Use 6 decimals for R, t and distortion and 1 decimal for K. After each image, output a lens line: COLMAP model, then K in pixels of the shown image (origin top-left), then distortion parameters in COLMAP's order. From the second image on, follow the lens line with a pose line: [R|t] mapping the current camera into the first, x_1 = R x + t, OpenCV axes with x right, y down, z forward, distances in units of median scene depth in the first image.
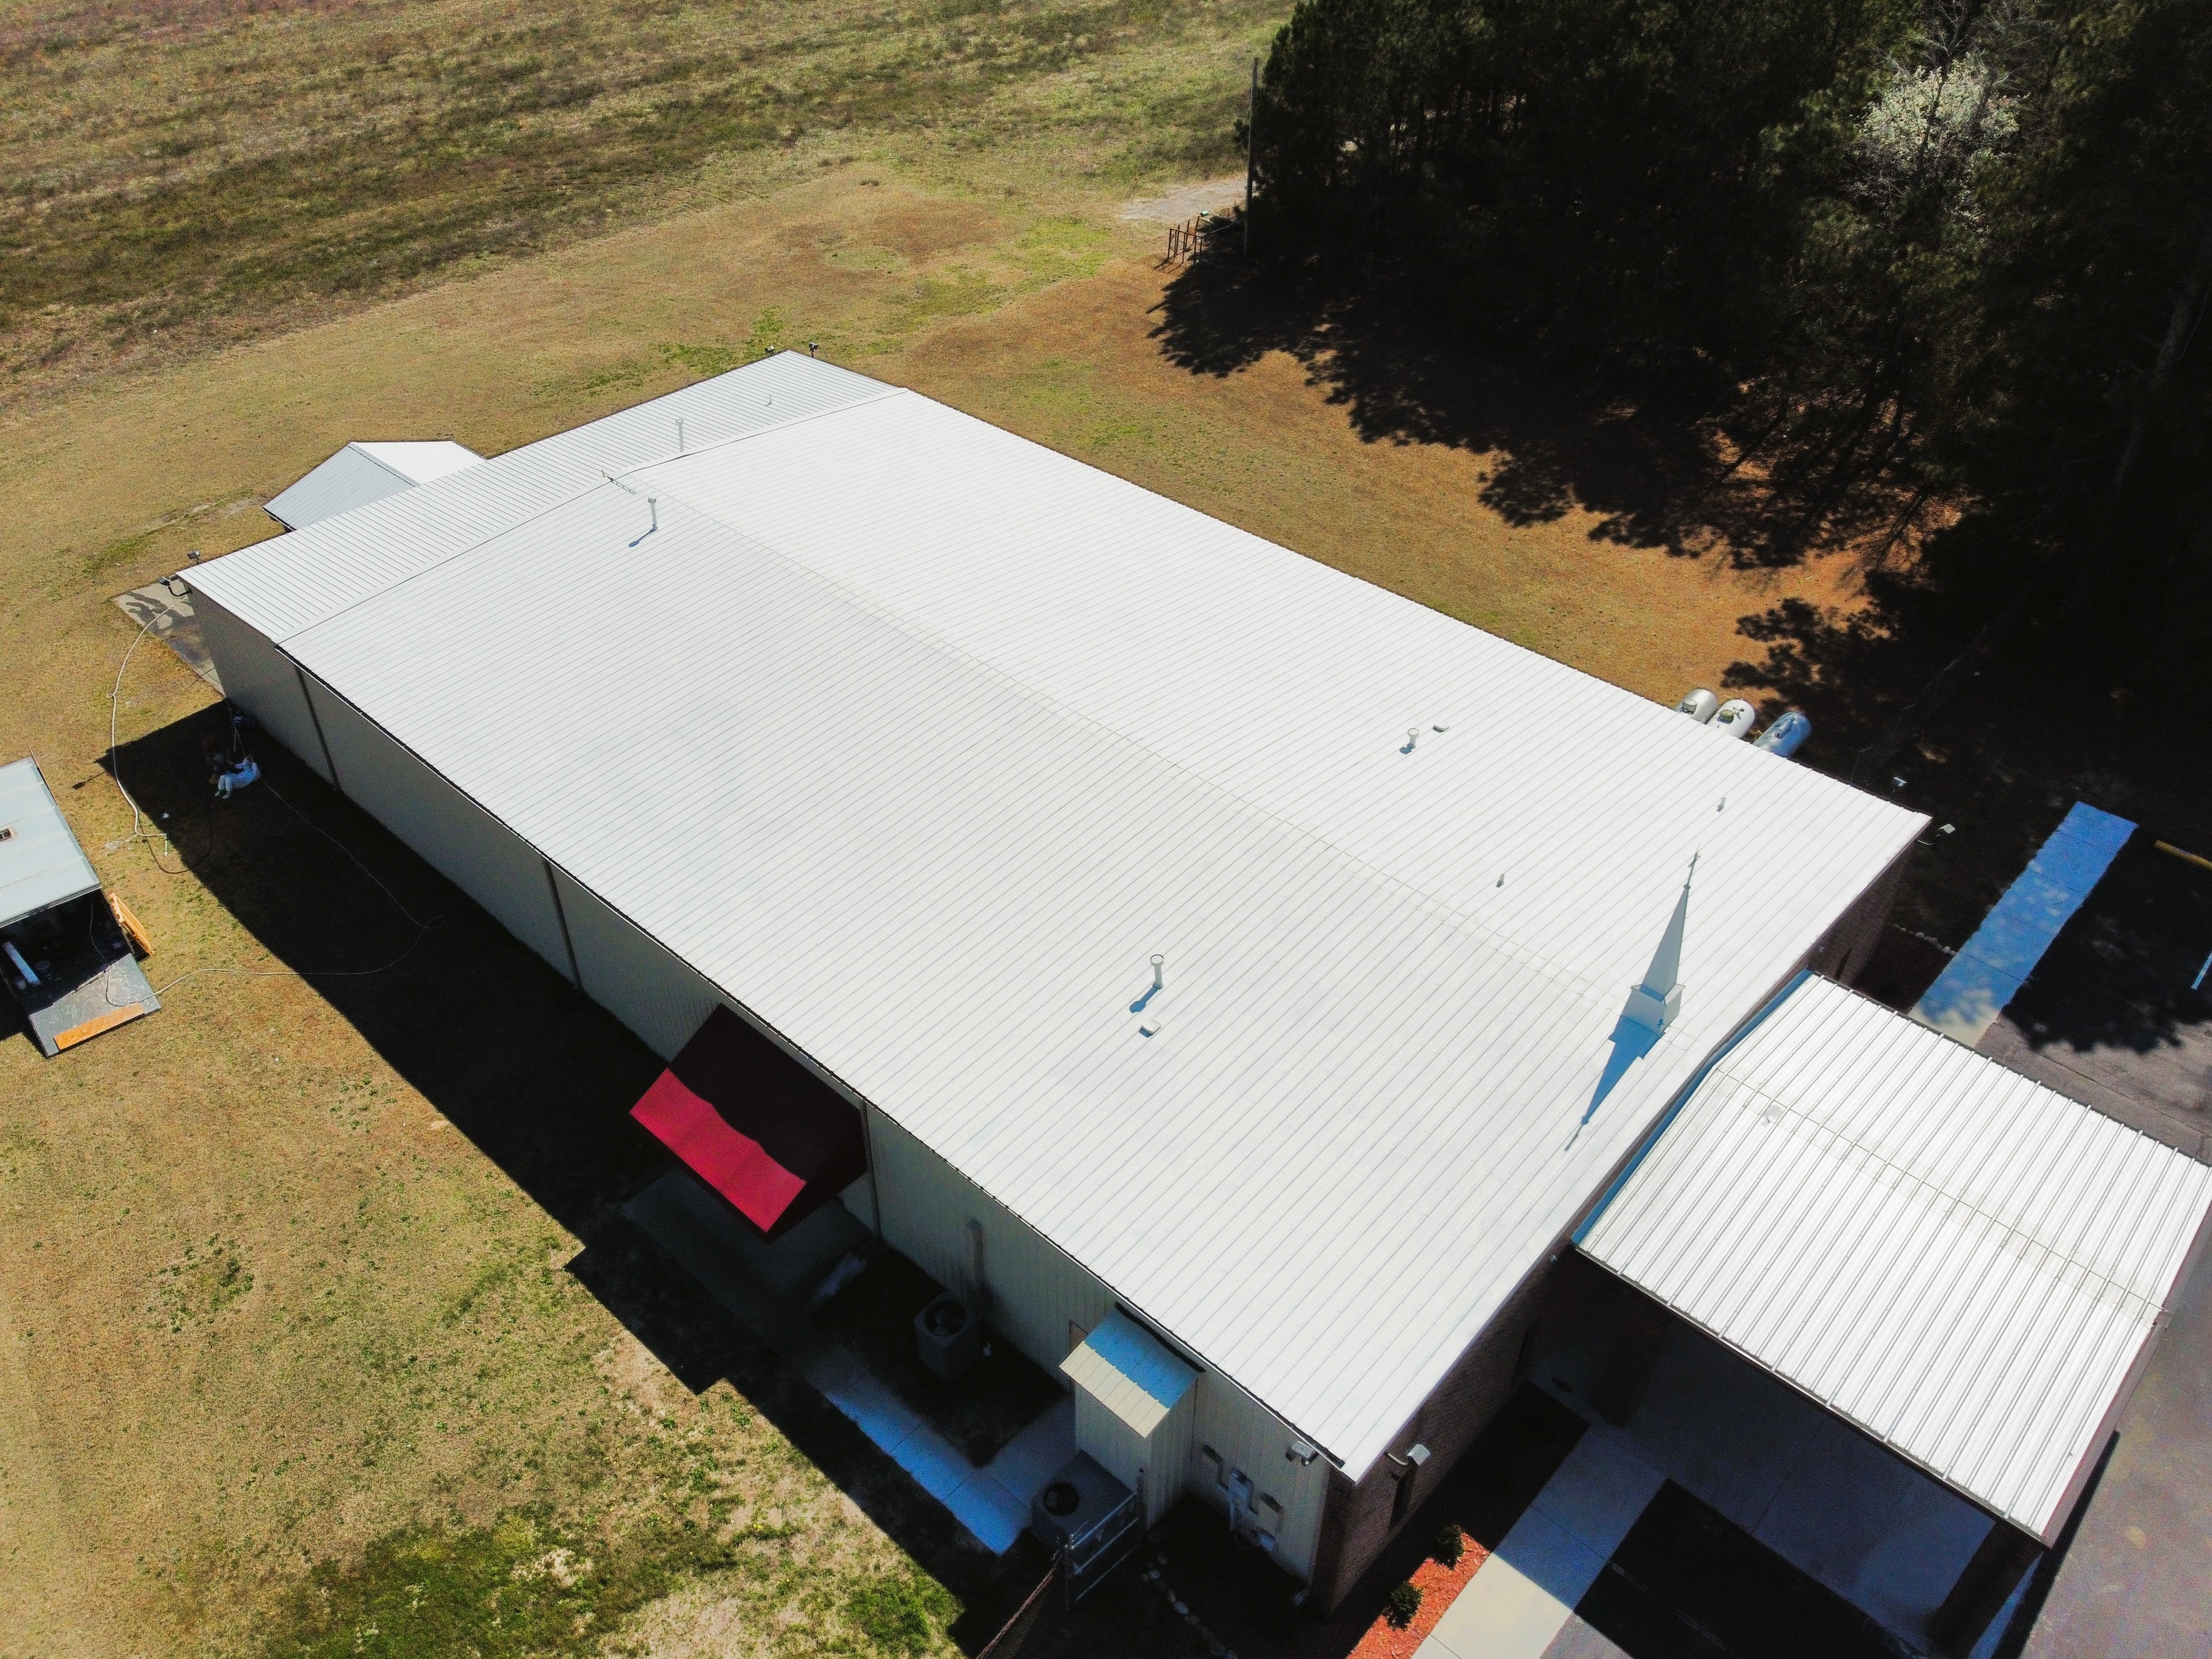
lens RADIAL K [[1688.2, 0, 1106.0], [0, 1688.2, 829.5], [0, 0, 1]] dist [-0.002071, -0.003393]
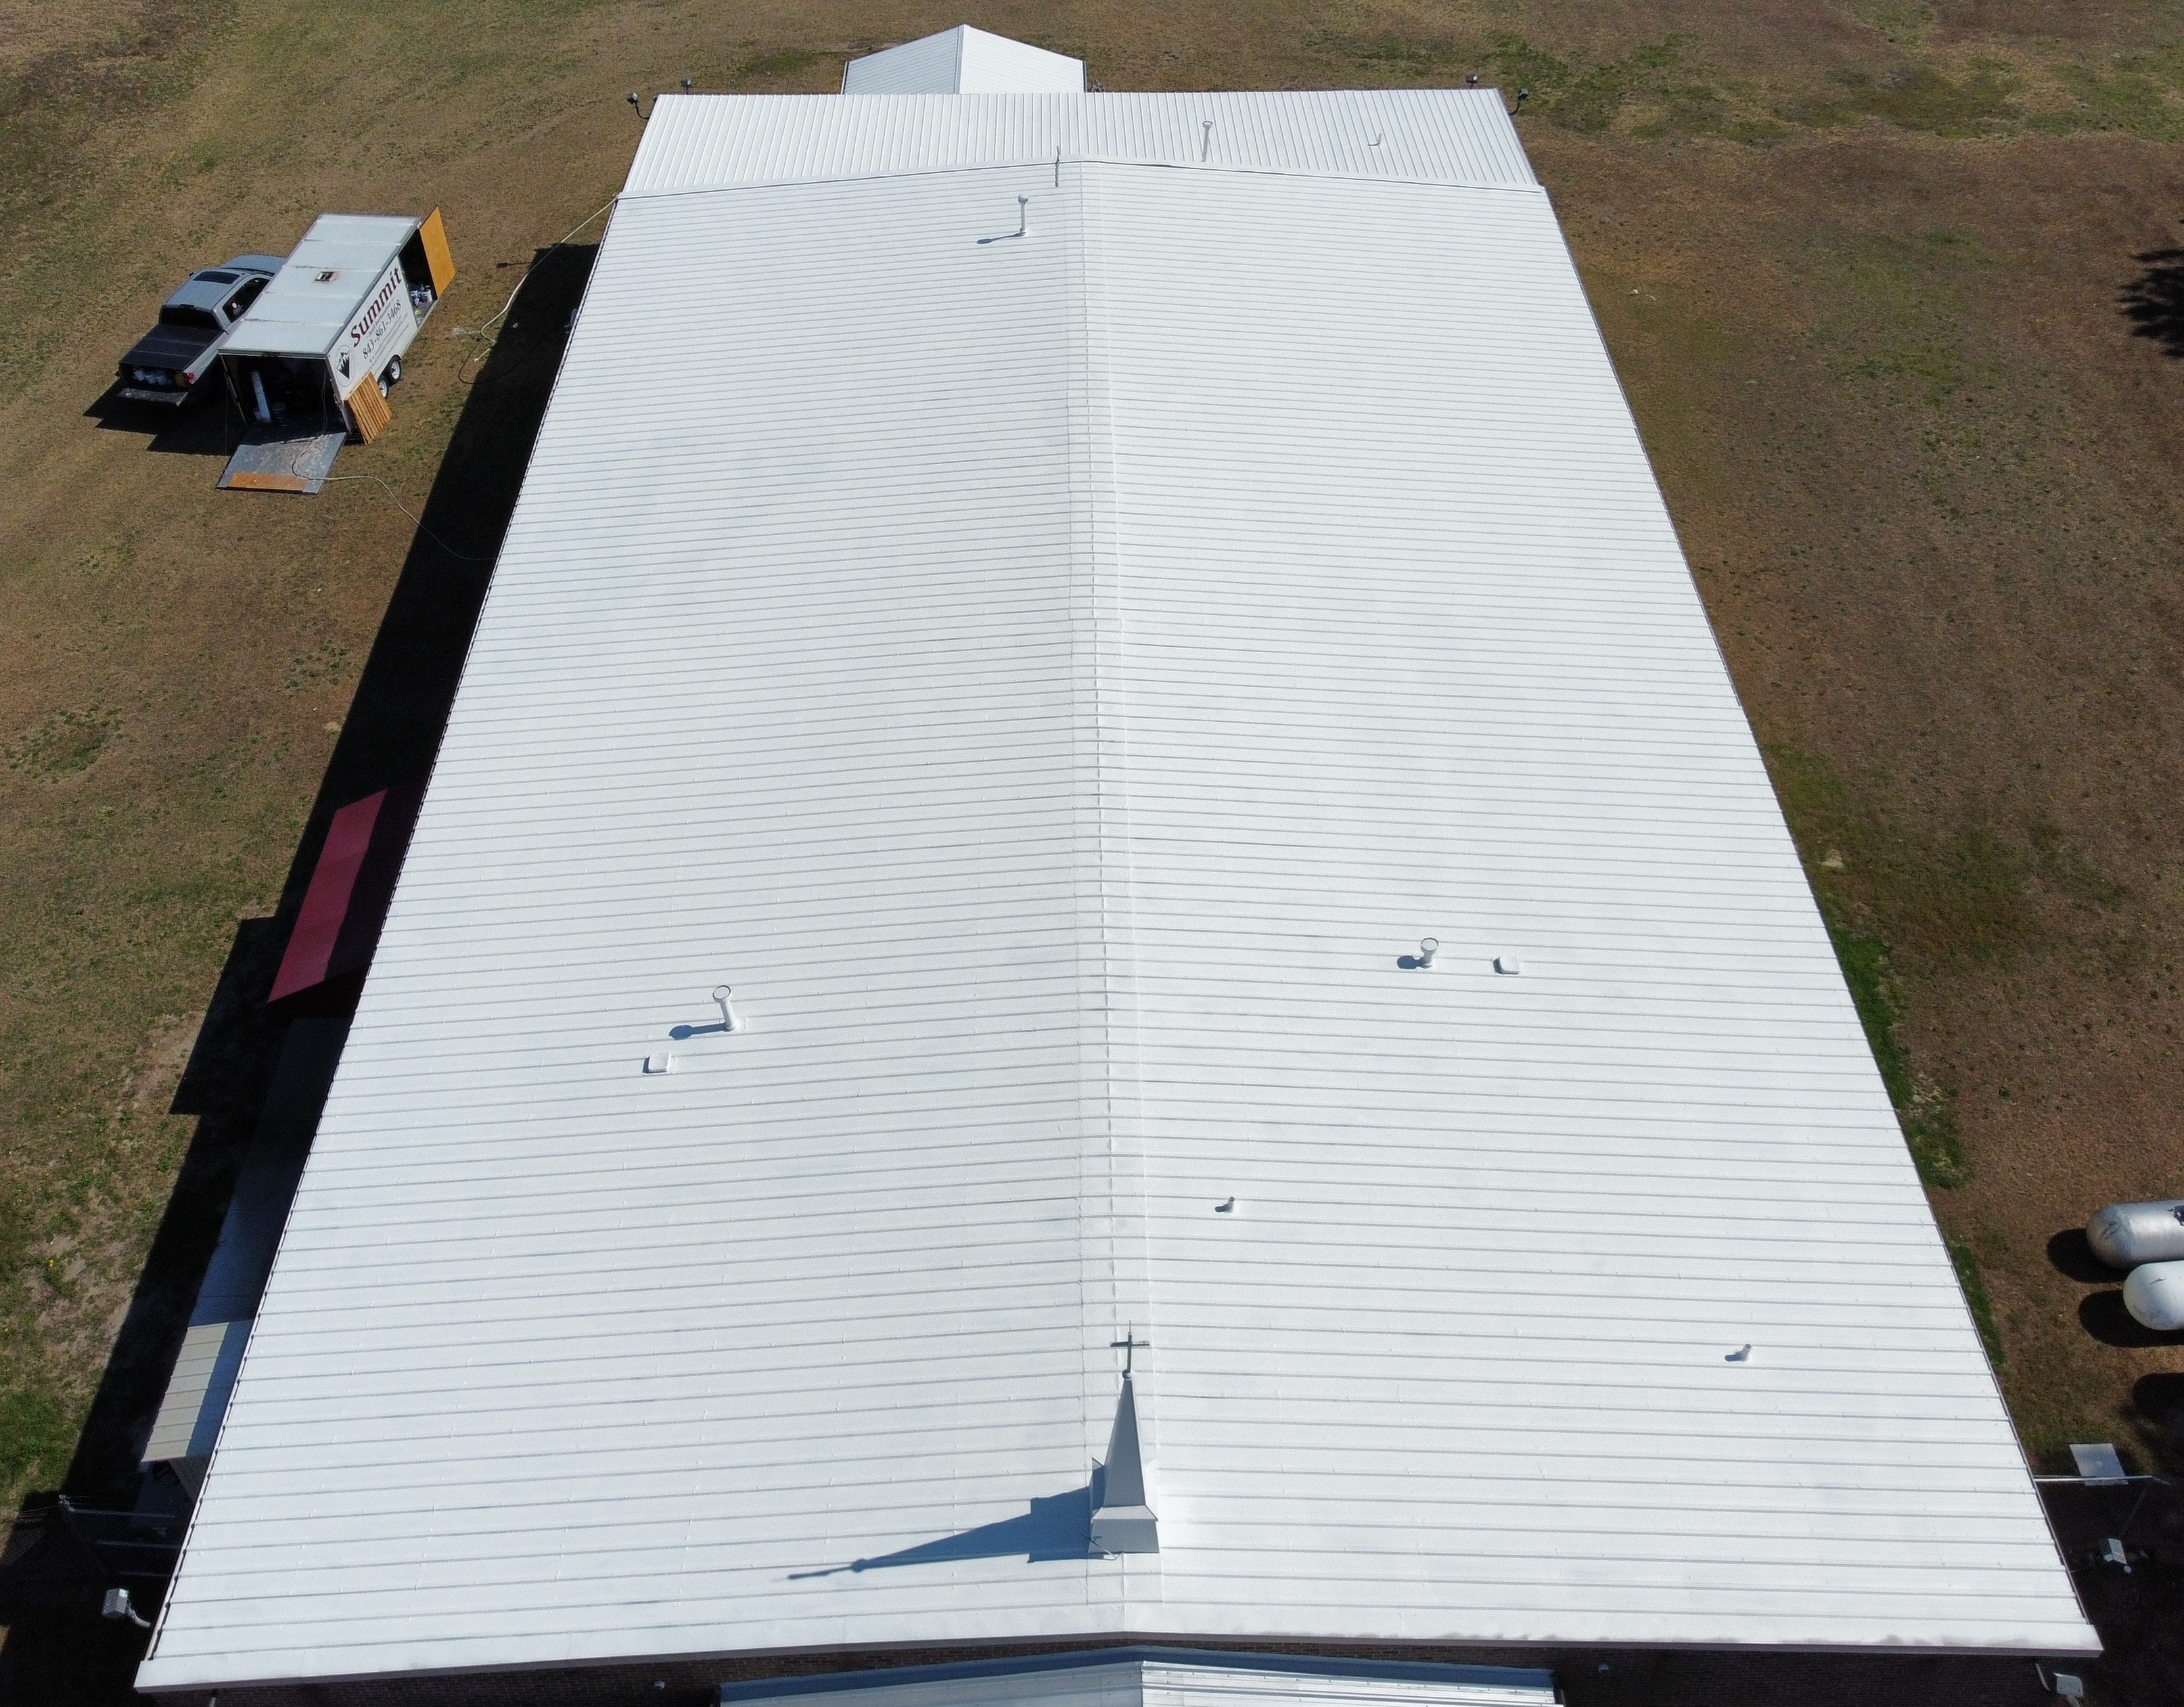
lens RADIAL K [[2063.2, 0, 1084.3], [0, 2063.2, 689.0], [0, 0, 1]] dist [0.002055, -0.013423]
pose [[0.687221, 0.475221, -0.549447, 0.581056], [-0.443680, 0.873462, 0.200532, -0.293889], [0.575218, 0.105969, 0.811107, 0.363995]]
